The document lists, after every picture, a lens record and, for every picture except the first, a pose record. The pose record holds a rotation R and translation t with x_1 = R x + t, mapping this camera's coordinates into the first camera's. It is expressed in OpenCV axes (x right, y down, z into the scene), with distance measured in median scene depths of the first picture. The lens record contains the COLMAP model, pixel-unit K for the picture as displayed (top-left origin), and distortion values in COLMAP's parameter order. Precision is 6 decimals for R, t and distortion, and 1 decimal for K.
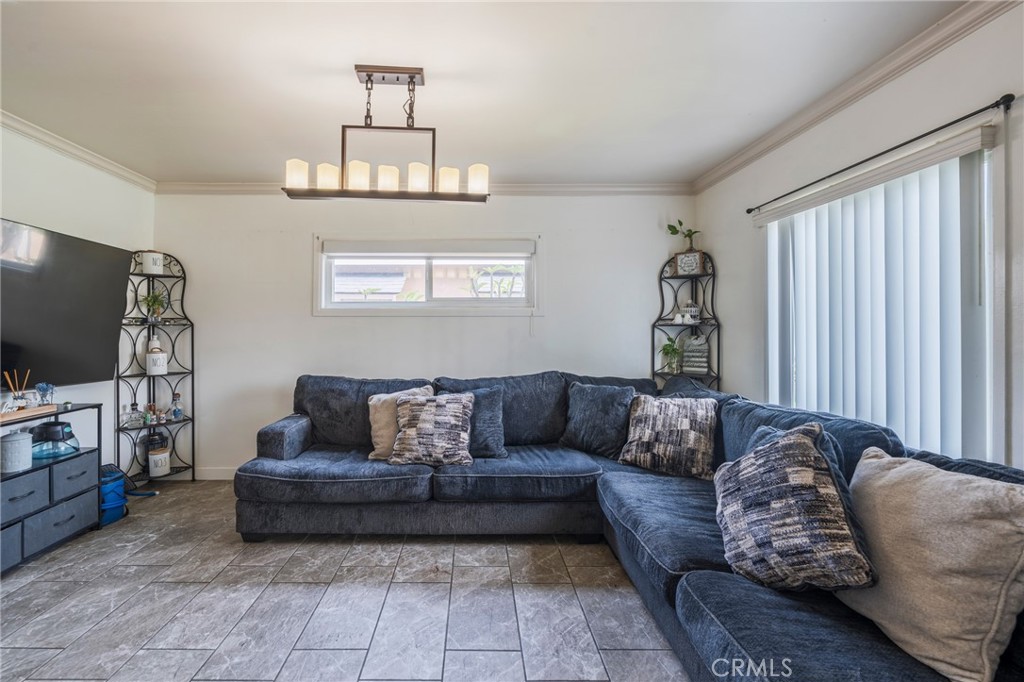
lens RADIAL K [[428.2, 0, 472.3], [0, 428.2, 330.2], [0, 0, 1]] dist [-0.001365, 0.000042]
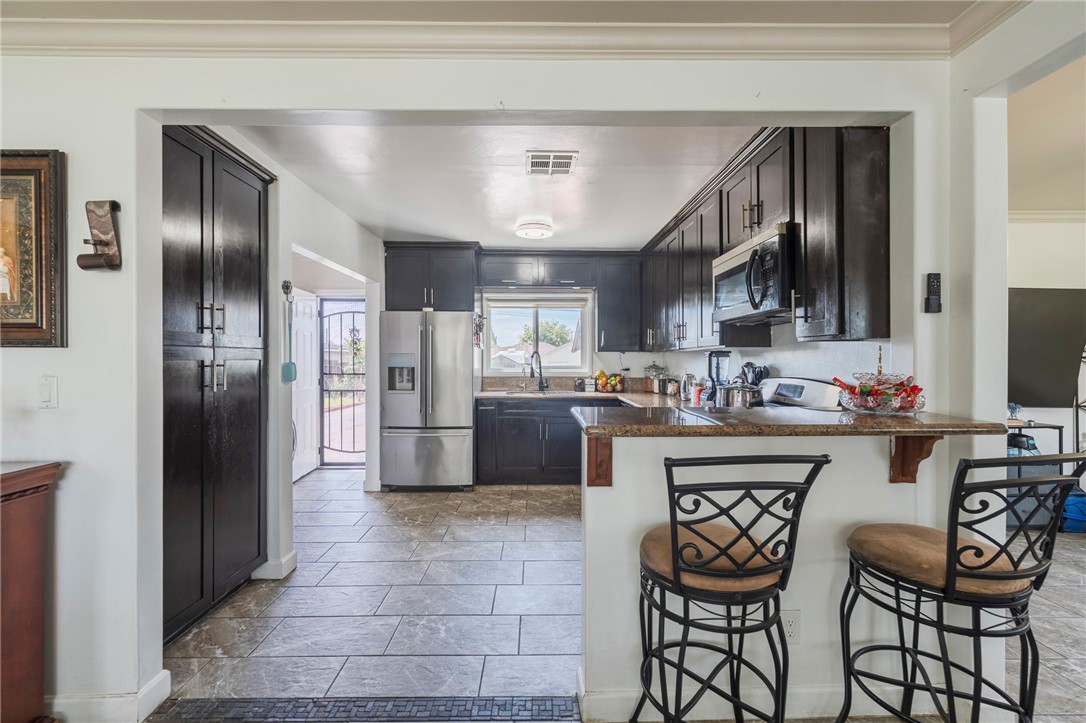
lens RADIAL K [[432.7, 0, 536.5], [0, 432.7, 358.0], [0, 0, 1]] dist [-0.000674, -0.000023]
pose [[0.005210, 0.000232, -0.999986, 0.310703], [0.005879, 0.999983, 0.000263, -0.024445], [0.999969, -0.005880, 0.005209, -0.446622]]
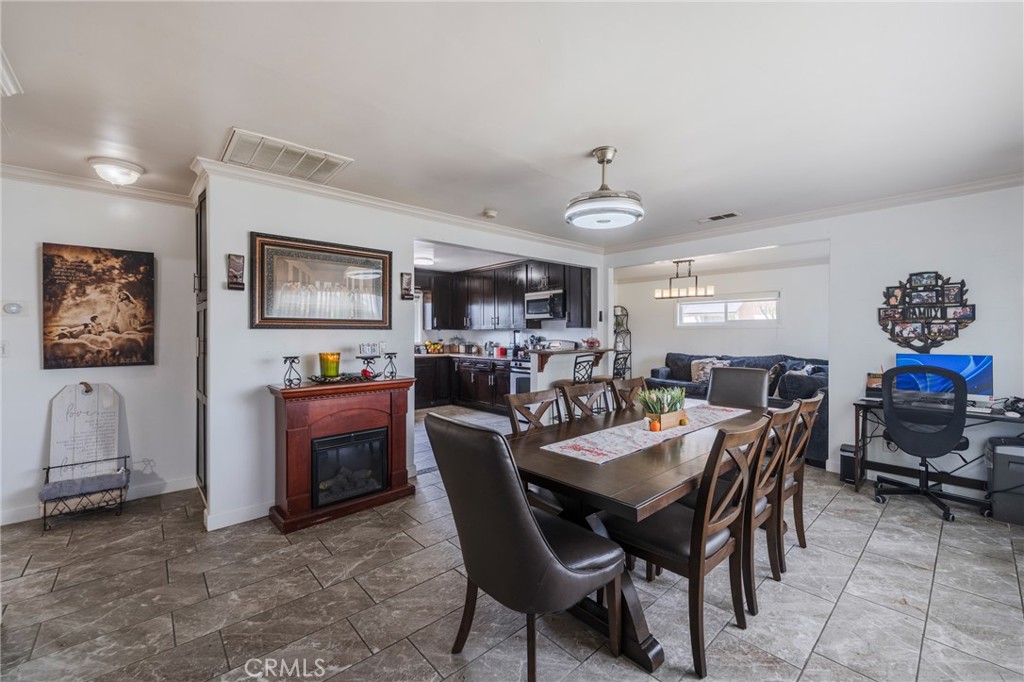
lens RADIAL K [[412.8, 0, 505.1], [0, 412.8, 331.0], [0, 0, 1]] dist [-0.013261, -0.000223]
pose [[0.658610, -0.003697, -0.752476, 0.983421], [0.005540, 0.999985, -0.000064, -0.034569], [0.752464, -0.004126, 0.658620, -1.643128]]
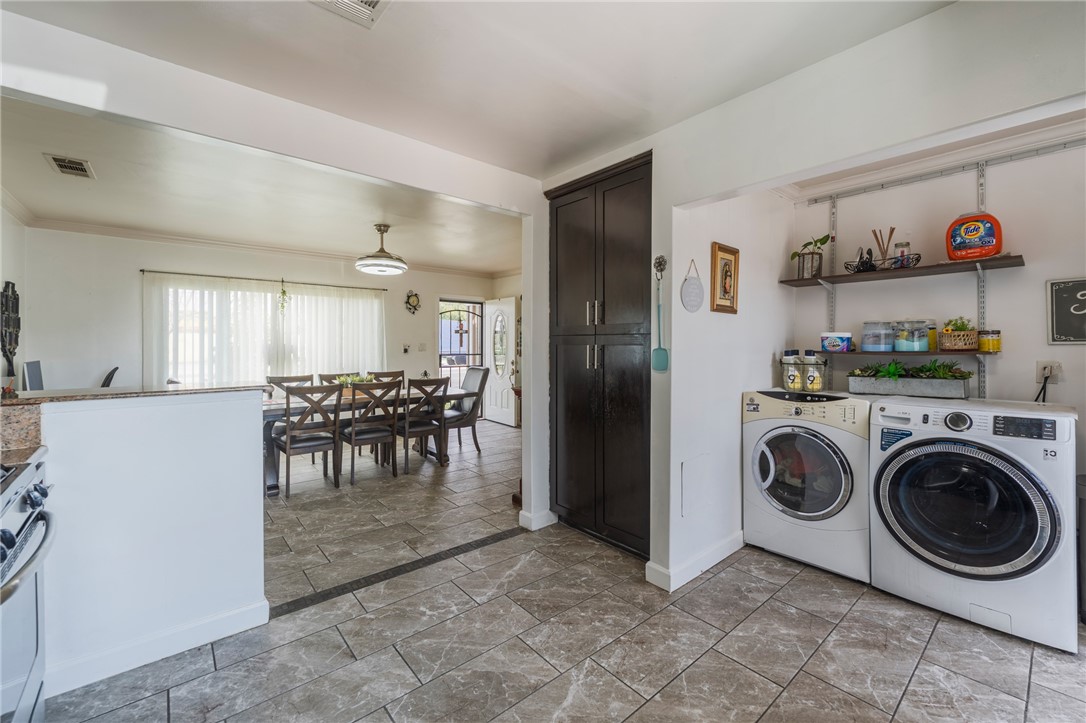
lens RADIAL K [[446.4, 0, 543.3], [0, 446.4, 345.7], [0, 0, 1]] dist [-0.001418, -0.000072]
pose [[-0.648437, -0.004787, 0.761253, -1.174108], [-0.004782, 0.999986, 0.002215, -0.022967], [-0.761253, -0.002204, -0.648451, -0.253222]]
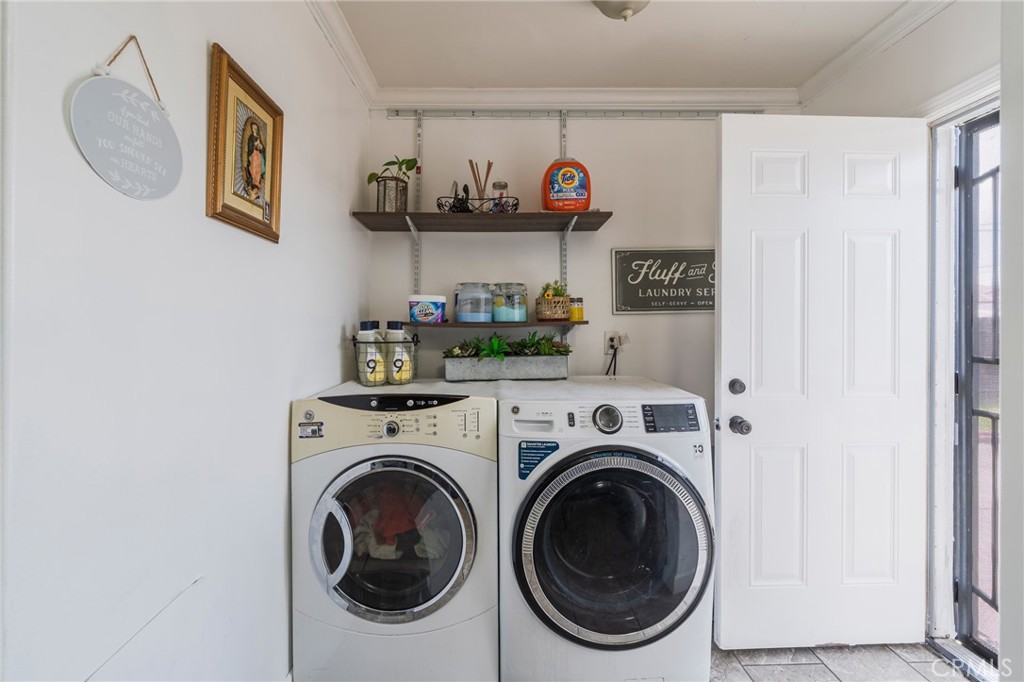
lens RADIAL K [[419.4, 0, 499.9], [0, 419.4, 325.7], [0, 0, 1]] dist [-0.001351, -0.000214]
pose [[-0.999969, -0.003745, -0.006889, -0.924738], [-0.003725, 0.999989, -0.002990, -0.003118], [0.006900, -0.002964, -0.999972, -0.789967]]
